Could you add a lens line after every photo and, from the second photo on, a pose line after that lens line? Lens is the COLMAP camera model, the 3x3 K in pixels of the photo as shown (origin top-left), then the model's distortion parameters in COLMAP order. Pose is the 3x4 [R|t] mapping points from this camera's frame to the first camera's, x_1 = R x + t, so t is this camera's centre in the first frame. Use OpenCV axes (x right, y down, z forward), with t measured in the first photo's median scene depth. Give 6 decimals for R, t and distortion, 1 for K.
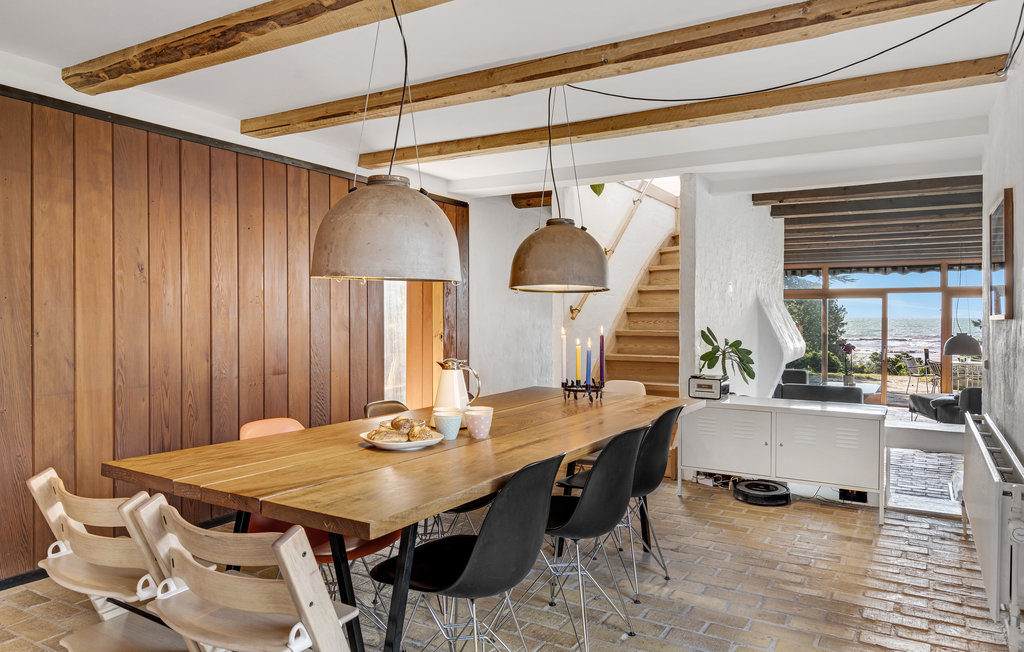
lens RADIAL K [[696.5, 0, 510.2], [0, 696.5, 326.5], [0, 0, 1]] dist [0.010513, 0.001057]
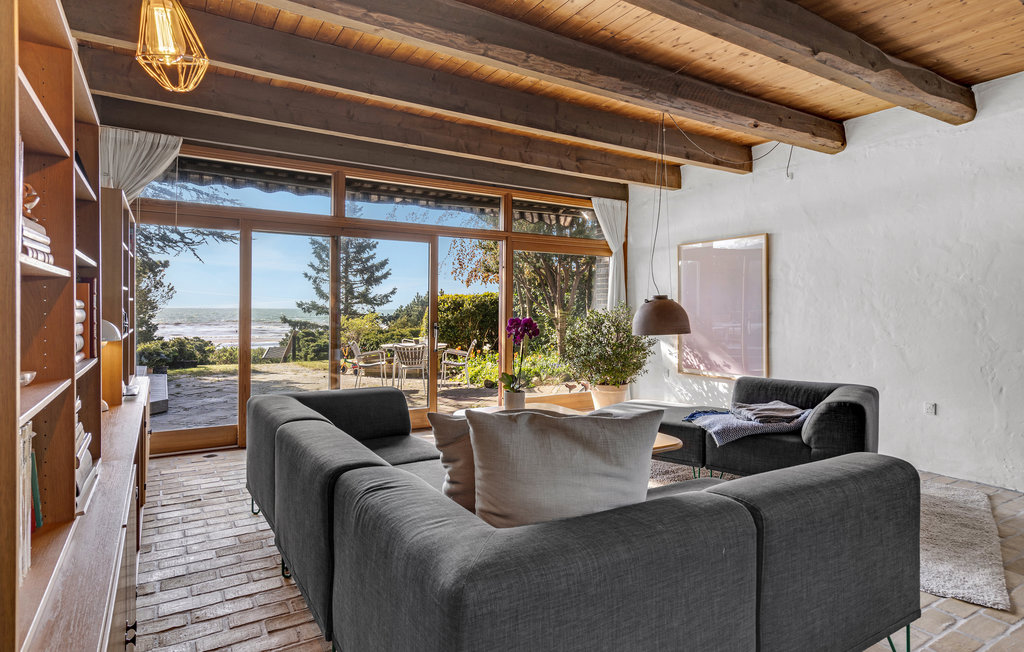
lens RADIAL K [[565.8, 0, 509.8], [0, 565.8, 312.0], [0, 0, 1]] dist [0.014212, 0.000302]
pose [[0.457299, -0.003663, 0.889306, 0.146119], [0.008988, 0.999959, -0.000503, 0.018336], [-0.889268, 0.008223, 0.457313, 0.748442]]
